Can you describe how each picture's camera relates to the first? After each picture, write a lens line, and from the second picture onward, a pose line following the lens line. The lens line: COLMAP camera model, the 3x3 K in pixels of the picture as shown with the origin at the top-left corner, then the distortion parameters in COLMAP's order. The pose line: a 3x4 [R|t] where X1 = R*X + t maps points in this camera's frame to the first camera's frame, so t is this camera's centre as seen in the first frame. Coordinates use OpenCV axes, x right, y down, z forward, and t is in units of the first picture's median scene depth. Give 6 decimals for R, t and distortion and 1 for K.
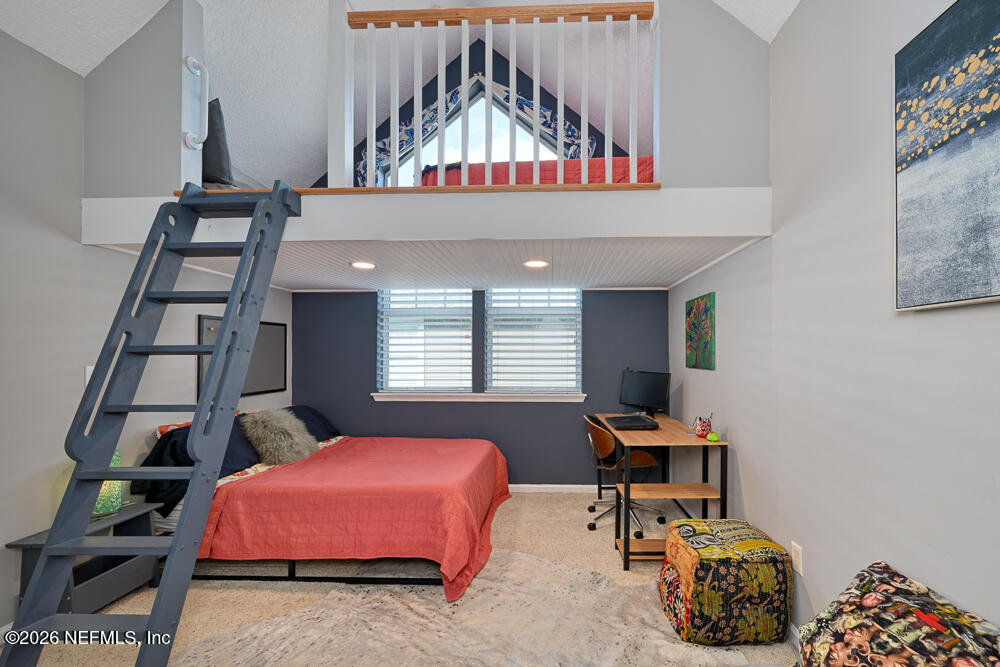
lens RADIAL K [[398.4, 0, 533.3], [0, 398.4, 346.4], [0, 0, 1]] dist [0.001340, 0.000225]
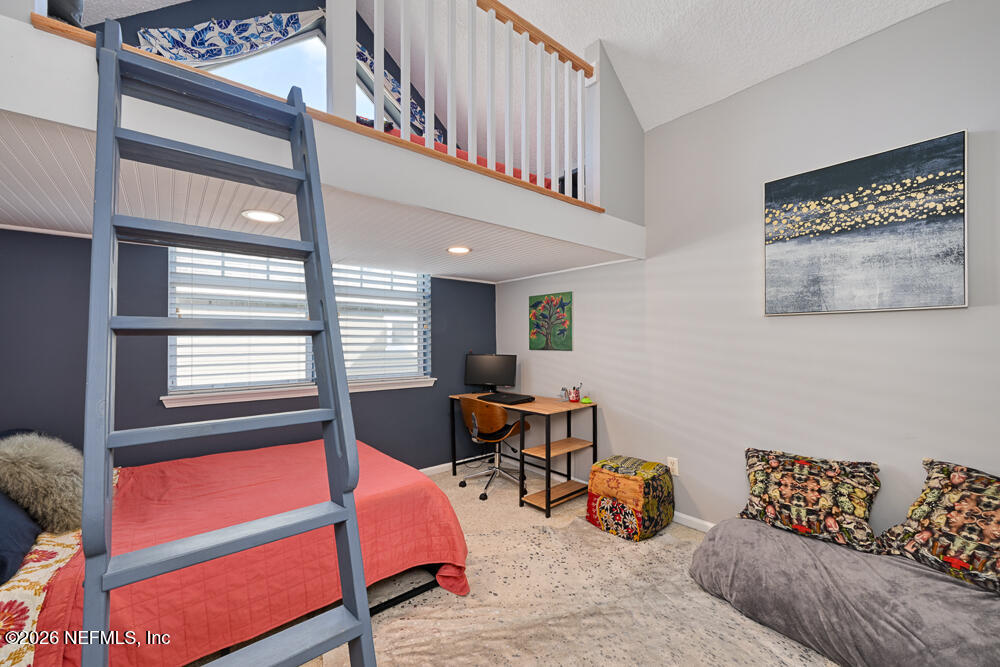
lens RADIAL K [[393.1, 0, 500.0], [0, 393.1, 333.5], [0, 0, 1]] dist [0.000244, -0.000106]
pose [[0.756475, 0.010170, 0.653944, -0.904893], [-0.010827, 0.999937, -0.003026, 0.013284], [-0.653933, -0.004791, 0.756537, 0.270327]]
